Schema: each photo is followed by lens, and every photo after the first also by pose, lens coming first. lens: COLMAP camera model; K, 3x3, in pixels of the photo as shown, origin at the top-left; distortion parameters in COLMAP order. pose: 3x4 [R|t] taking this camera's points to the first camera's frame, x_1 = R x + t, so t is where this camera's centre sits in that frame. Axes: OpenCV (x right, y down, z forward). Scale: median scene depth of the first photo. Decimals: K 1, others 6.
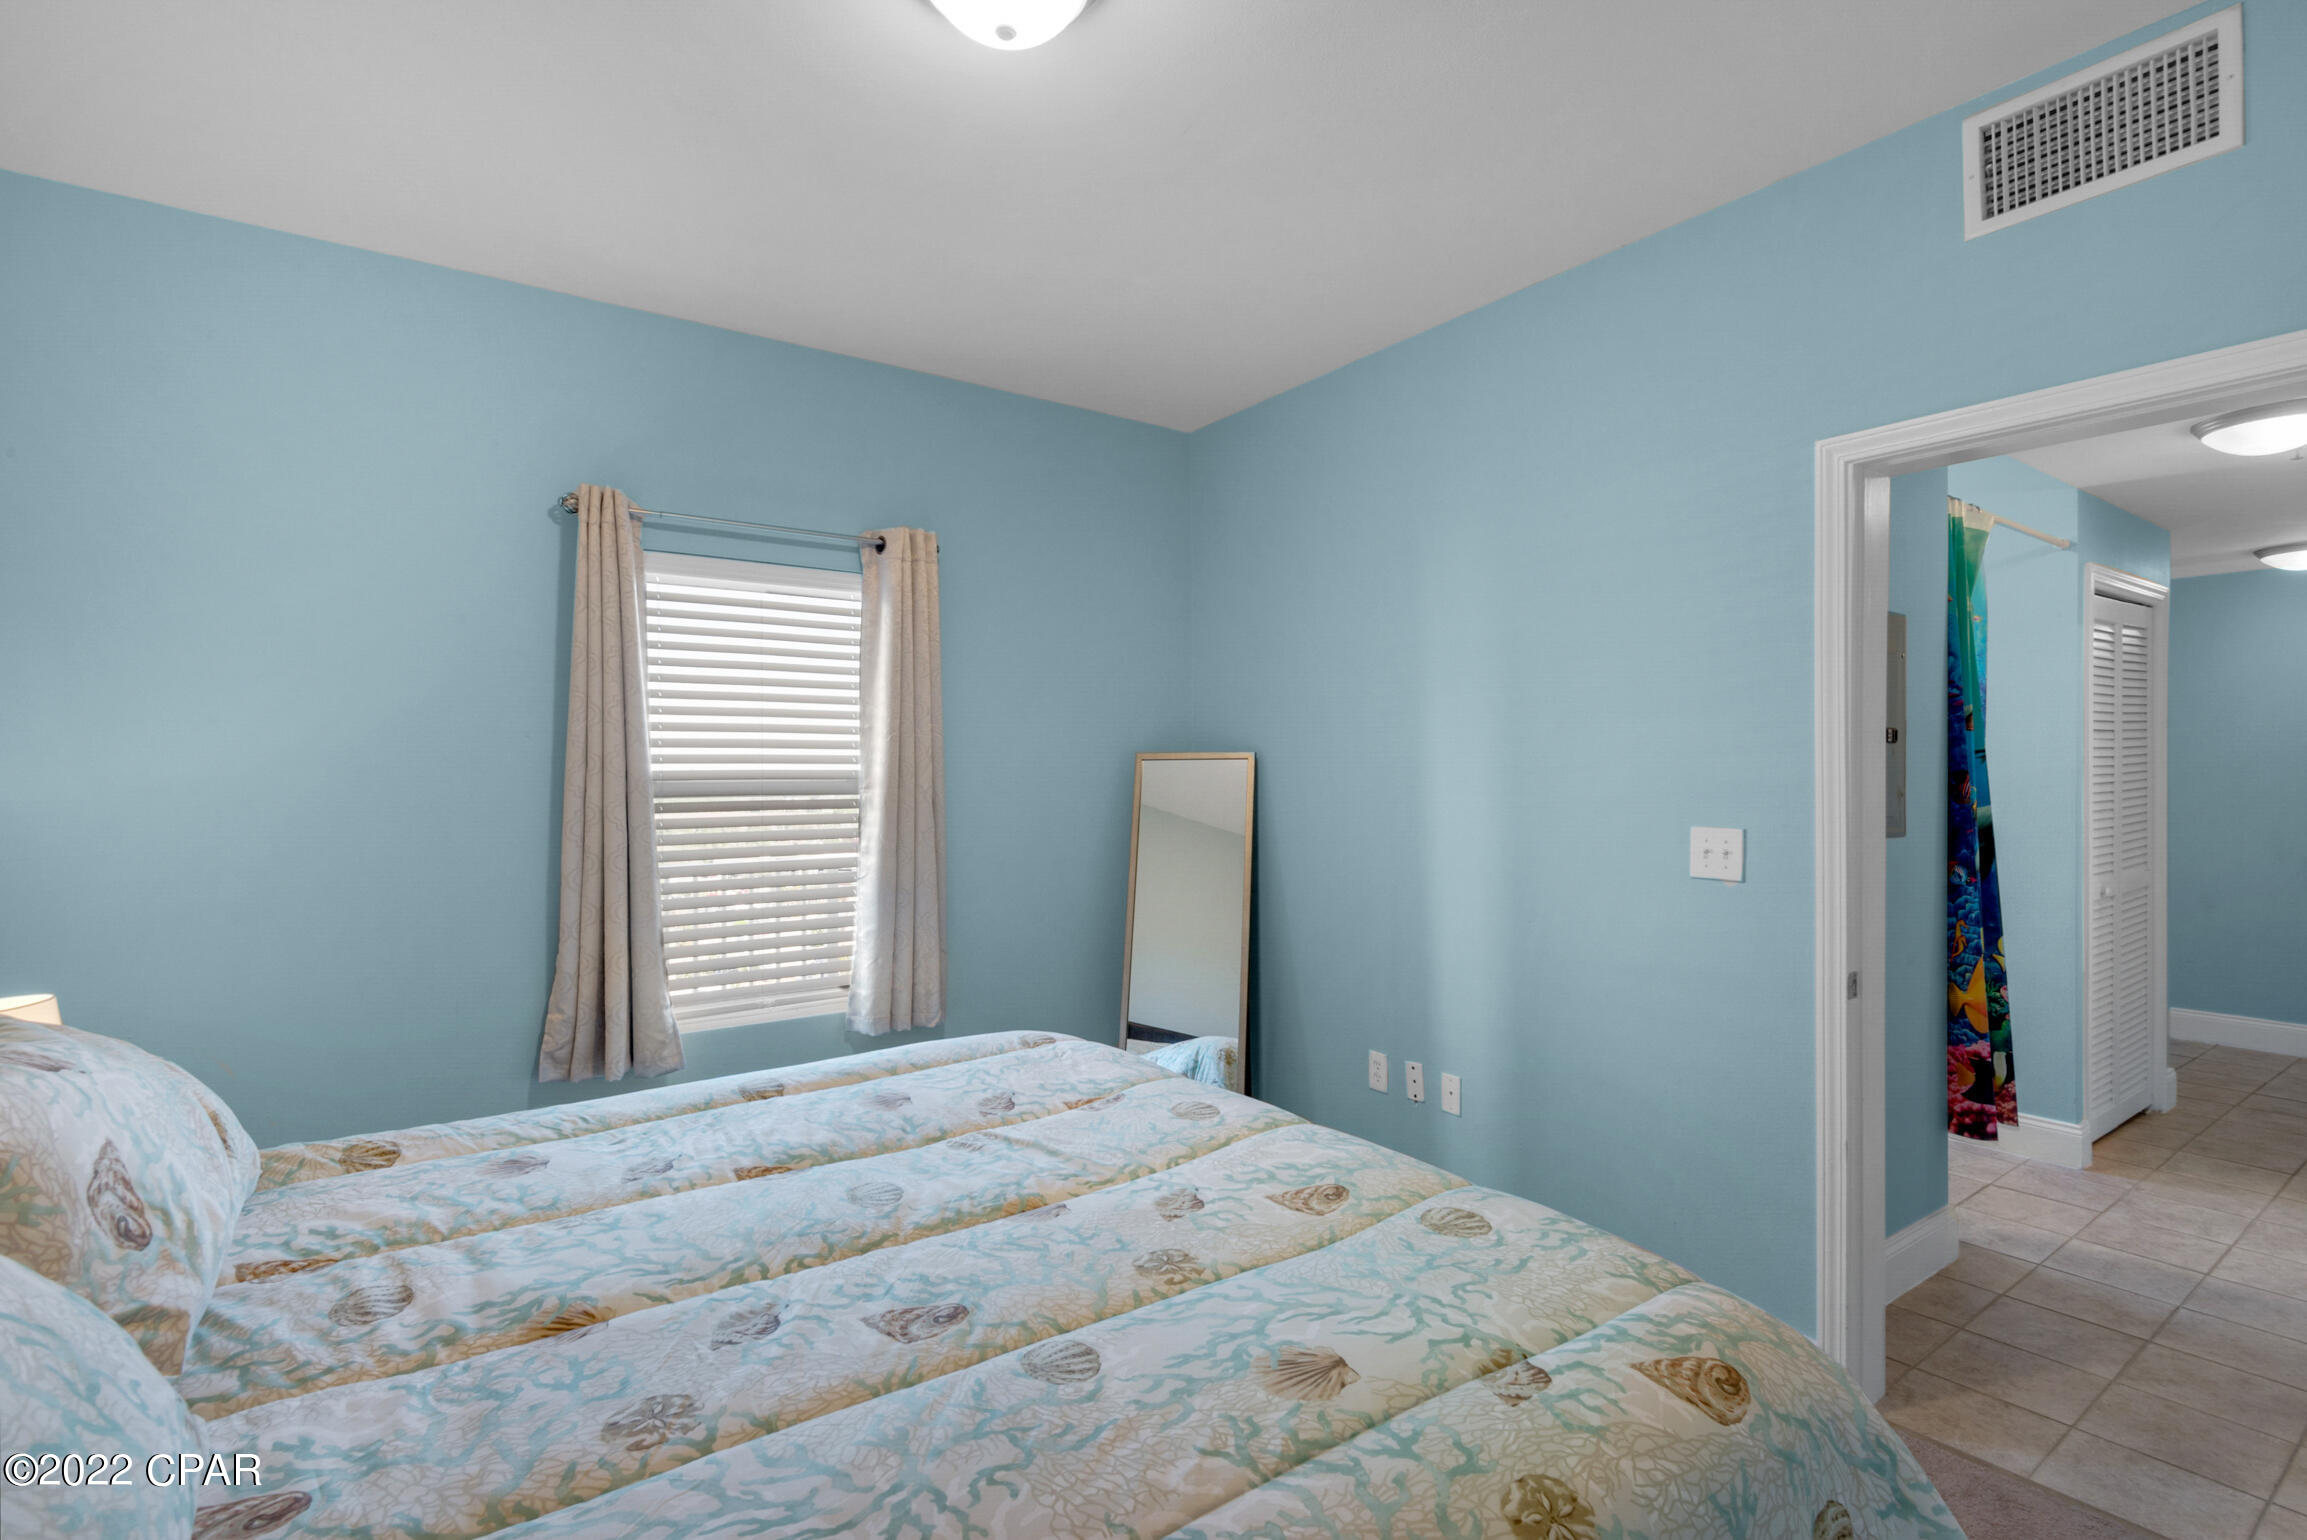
lens RADIAL K [[1085.2, 0, 1153.5], [0, 1085.2, 770.0], [0, 0, 1]] dist [0.028590, -0.022668]
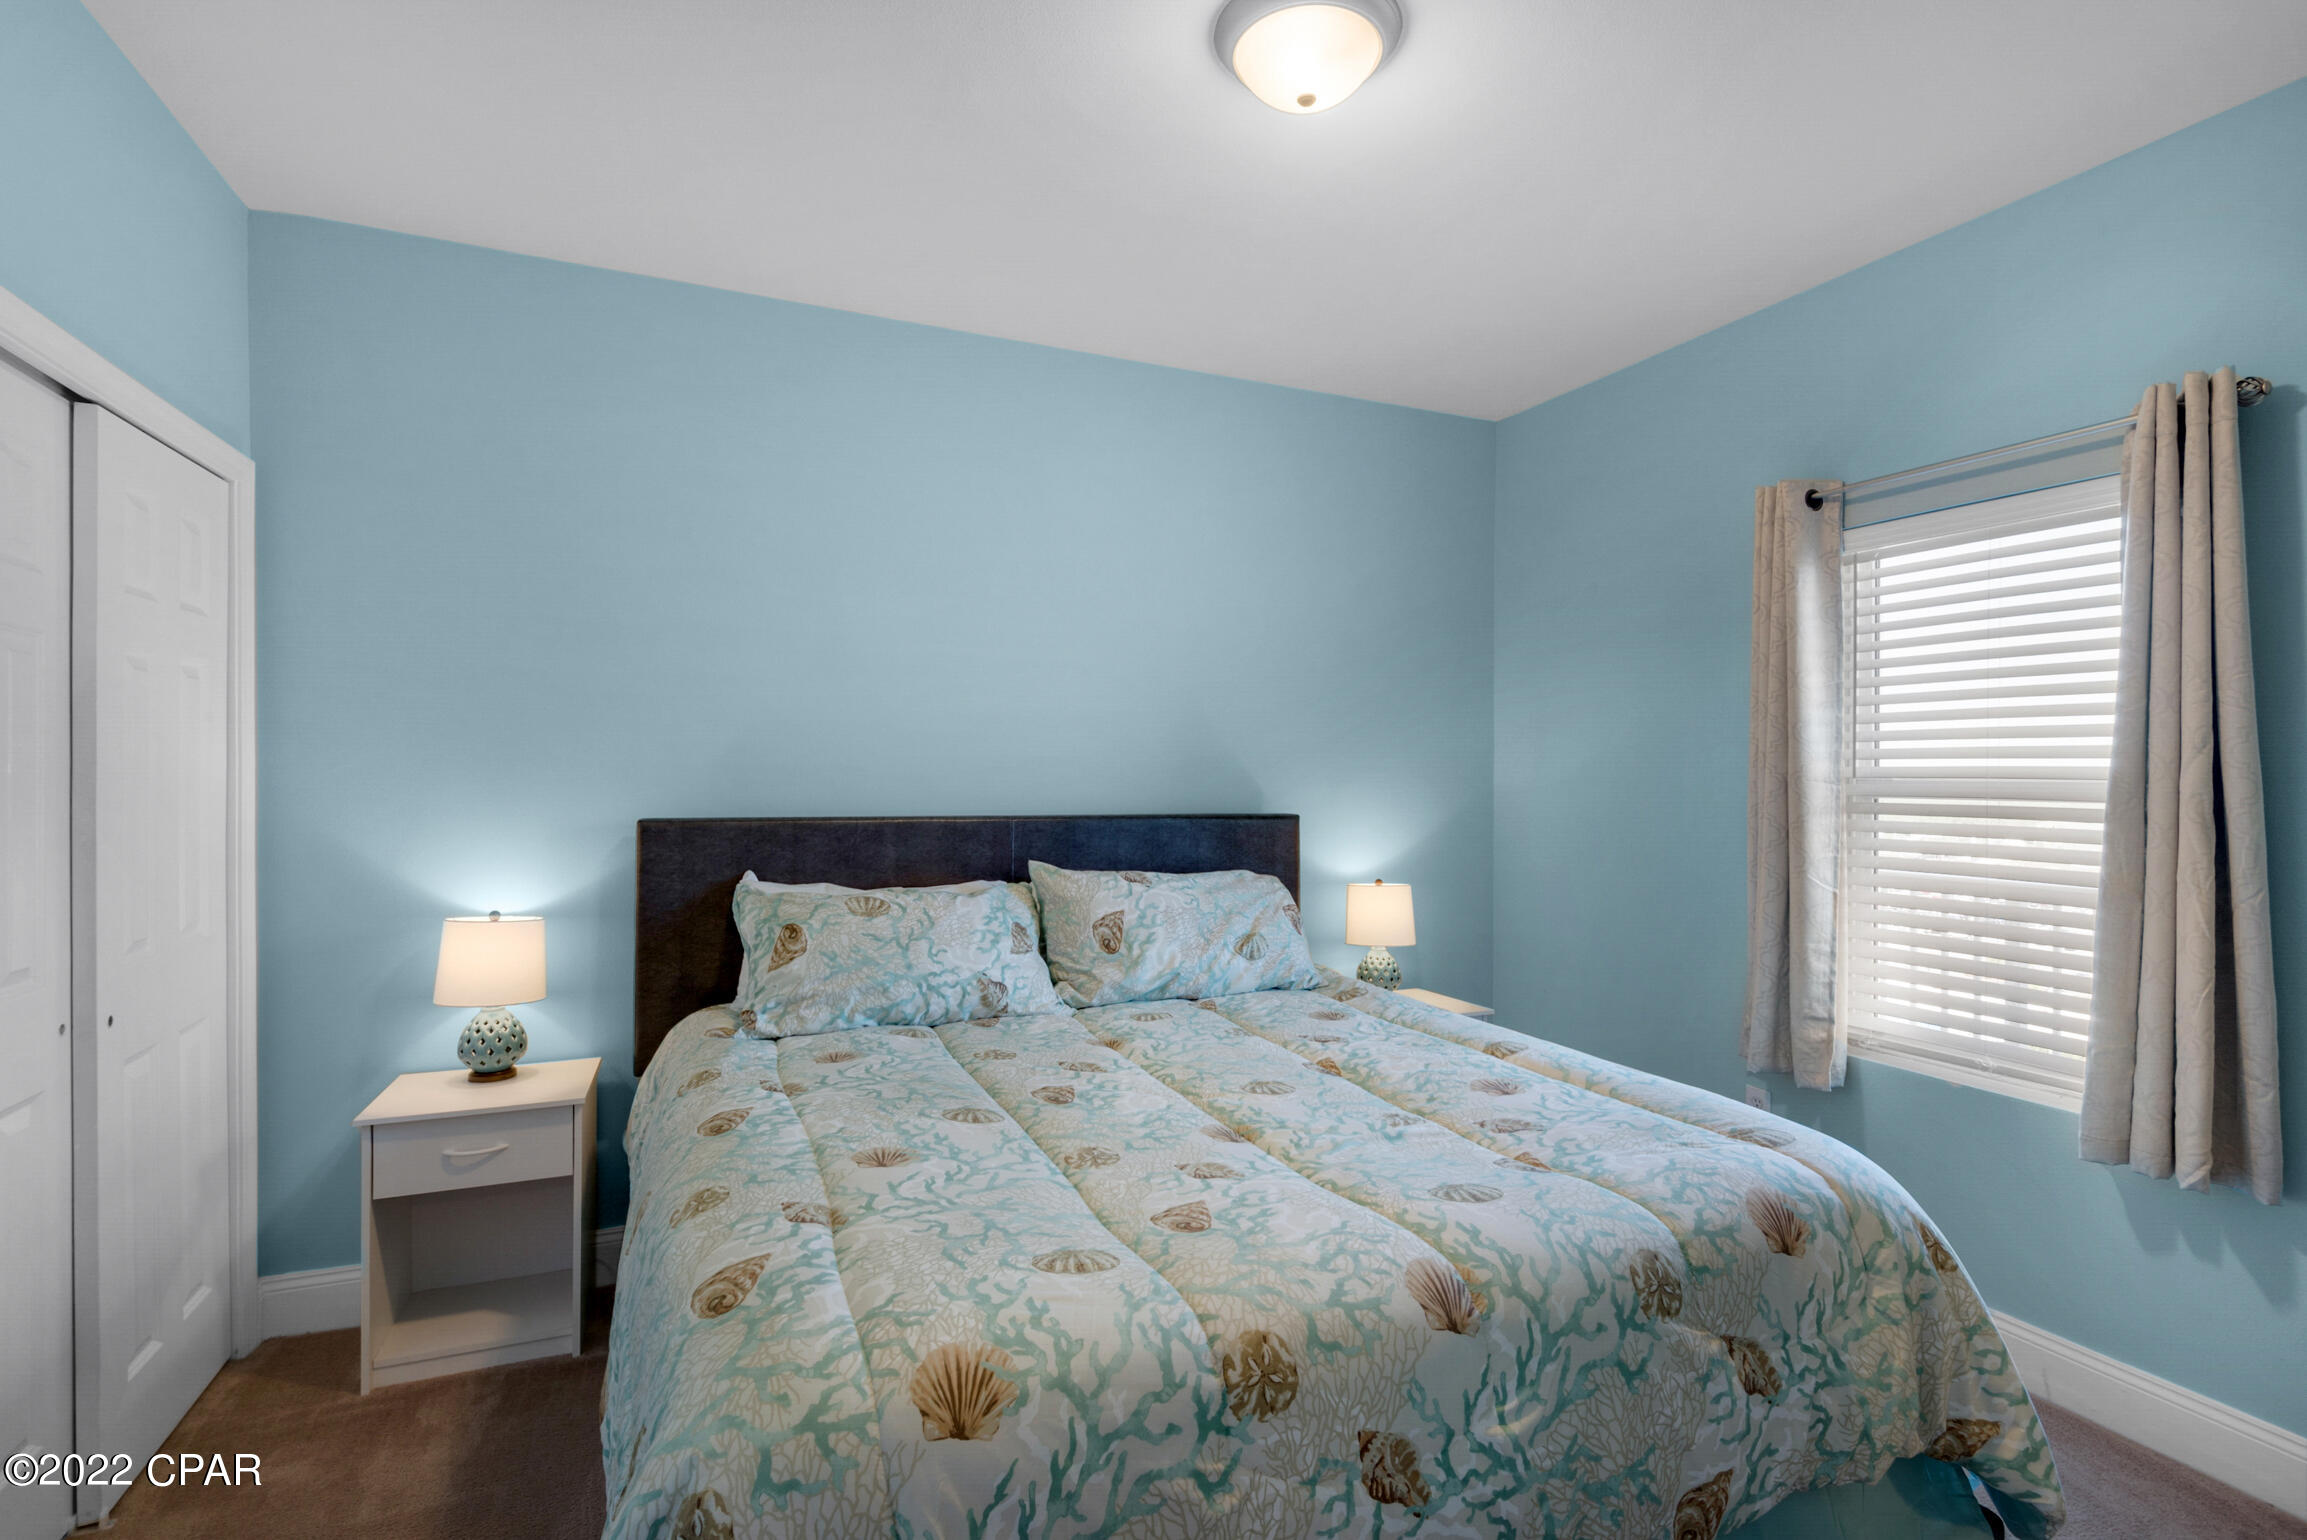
lens RADIAL K [[1085.2, 0, 1153.5], [0, 1085.2, 770.0], [0, 0, 1]] dist [0.028590, -0.022668]
pose [[-0.214845, 0.004881, -0.976636, 1.256957], [-0.004779, 0.999970, 0.006049, 0.002632], [0.976636, 0.005967, -0.214816, 1.381831]]
